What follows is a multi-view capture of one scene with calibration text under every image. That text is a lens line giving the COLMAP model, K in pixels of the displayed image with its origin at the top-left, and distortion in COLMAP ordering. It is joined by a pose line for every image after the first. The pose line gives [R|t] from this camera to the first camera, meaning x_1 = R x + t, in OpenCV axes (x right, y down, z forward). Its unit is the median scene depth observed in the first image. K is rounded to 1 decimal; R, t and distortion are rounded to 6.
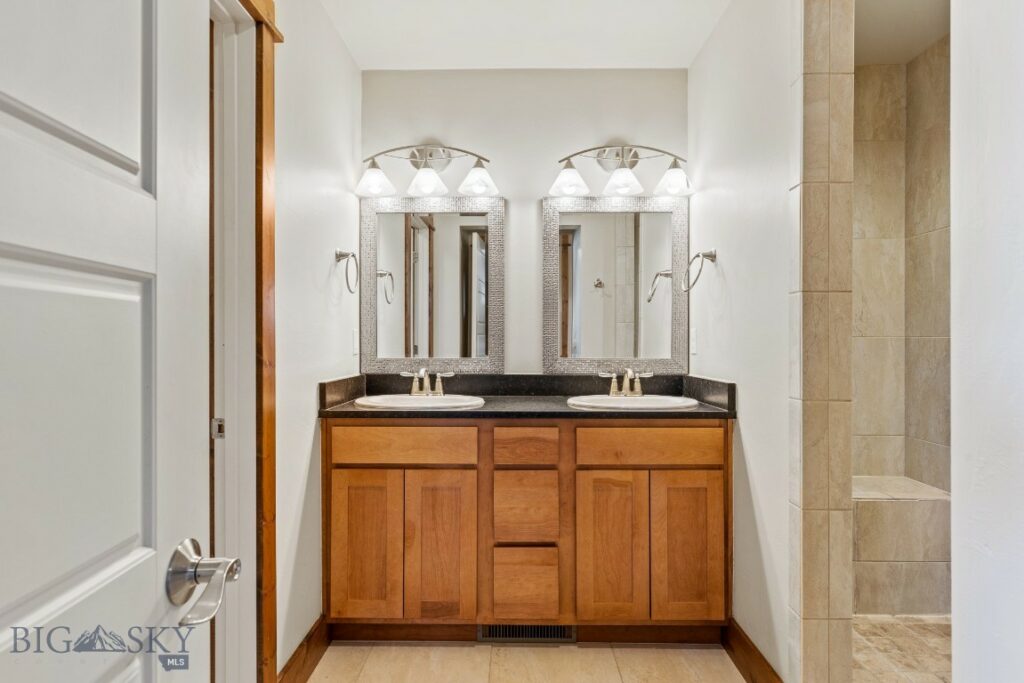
lens RADIAL K [[562.3, 0, 512.1], [0, 562.3, 347.1], [0, 0, 1]] dist [-0.000805, -0.000062]
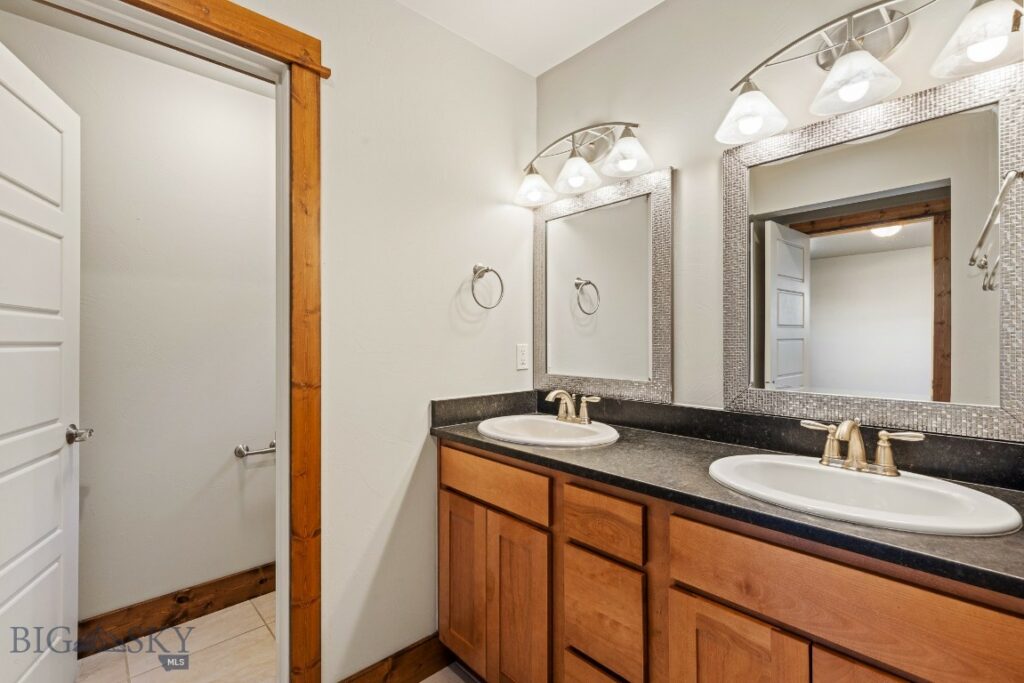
lens RADIAL K [[460.2, 0, 511.0], [0, 460.2, 341.6], [0, 0, 1]] dist [0.006195, -0.000449]
pose [[0.685966, -0.000494, -0.727634, 0.349212], [-0.006292, 0.999958, -0.006610, -0.036632], [0.727607, 0.009113, 0.685934, 0.526739]]
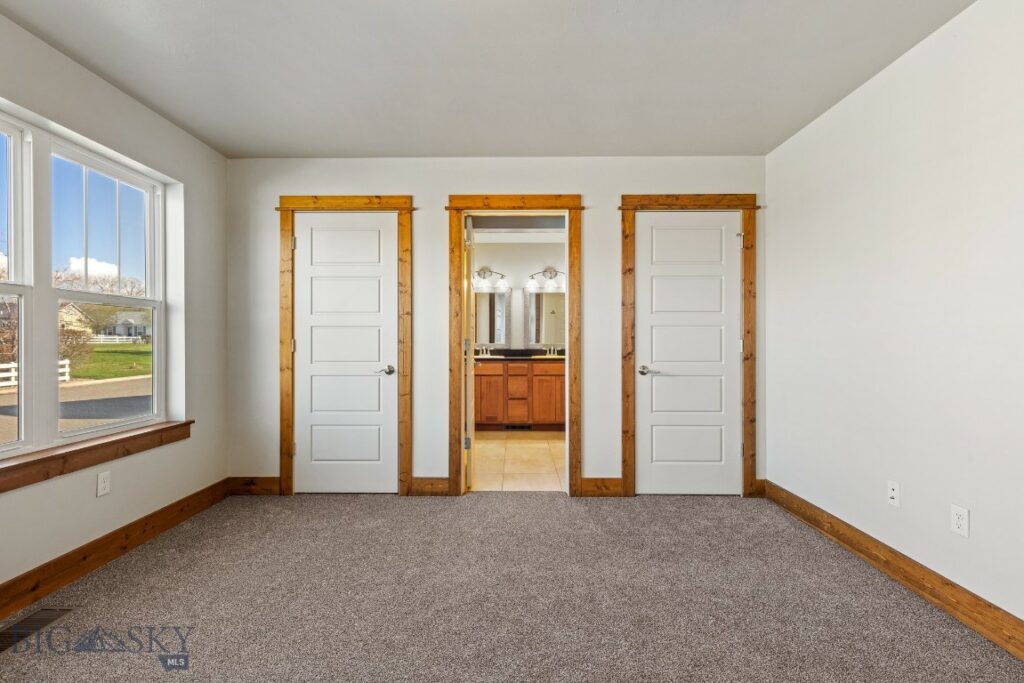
lens RADIAL K [[460.2, 0, 511.0], [0, 460.2, 341.6], [0, 0, 1]] dist [0.006195, -0.000449]
pose [[0.999994, -0.001327, -0.003039, -0.006945], [0.001302, 0.999964, -0.008409, 0.037081], [0.003051, 0.008405, 0.999960, -1.667692]]
